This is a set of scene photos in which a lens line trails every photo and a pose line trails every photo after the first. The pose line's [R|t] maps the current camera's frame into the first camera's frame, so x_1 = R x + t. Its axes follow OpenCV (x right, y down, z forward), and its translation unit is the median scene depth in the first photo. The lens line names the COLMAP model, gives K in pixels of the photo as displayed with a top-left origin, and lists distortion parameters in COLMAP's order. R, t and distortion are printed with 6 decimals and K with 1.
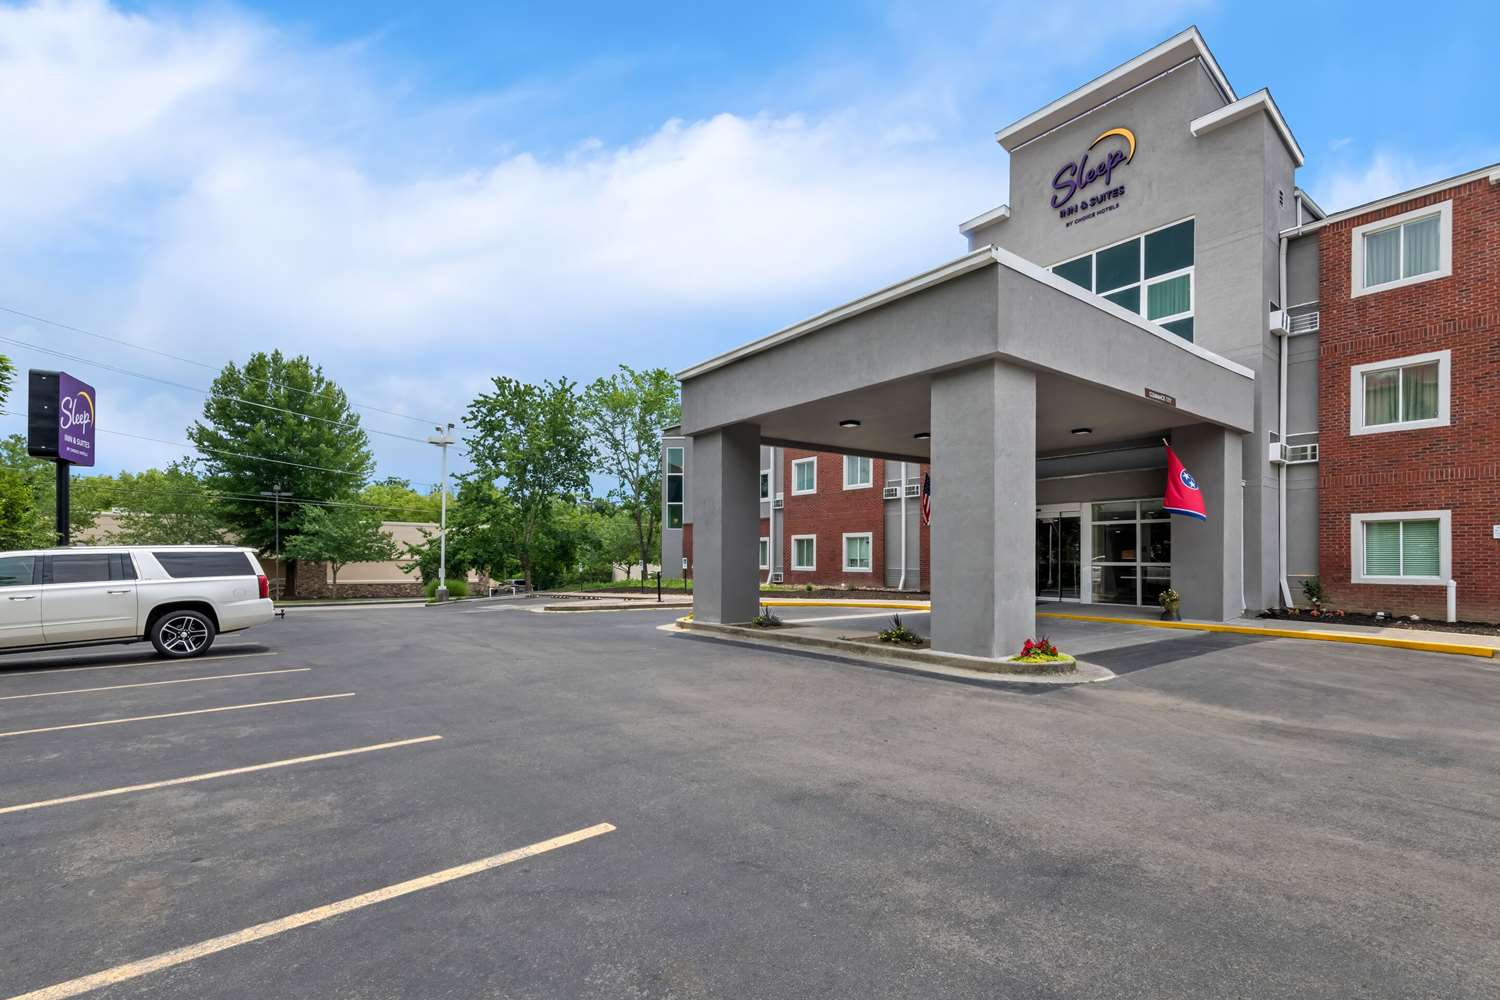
lens RADIAL K [[672.0, 0, 755.0], [0, 672.0, 567.5], [0, 0, 1]] dist [0.004266, -0.000542]
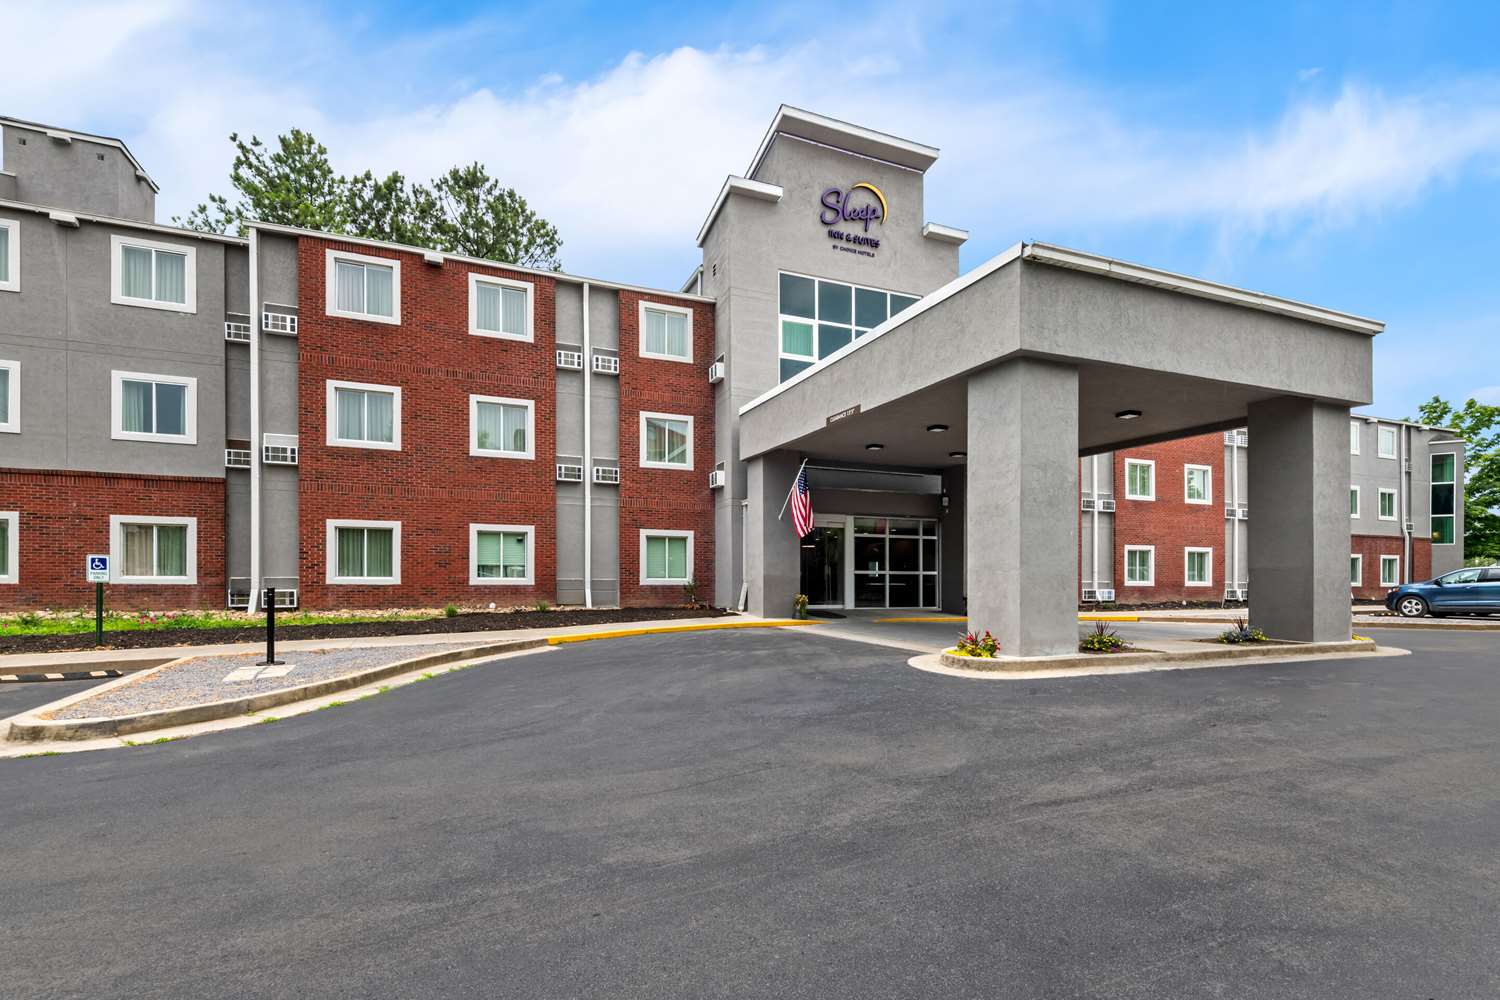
lens RADIAL K [[717.5, 0, 753.5], [0, 717.5, 588.2], [0, 0, 1]] dist [0.001980, 0.000347]
pose [[0.262835, -0.028227, 0.964428, -0.536997], [0.002385, 0.999588, 0.028606, -0.010933], [-0.964838, -0.005219, 0.262794, 0.676790]]
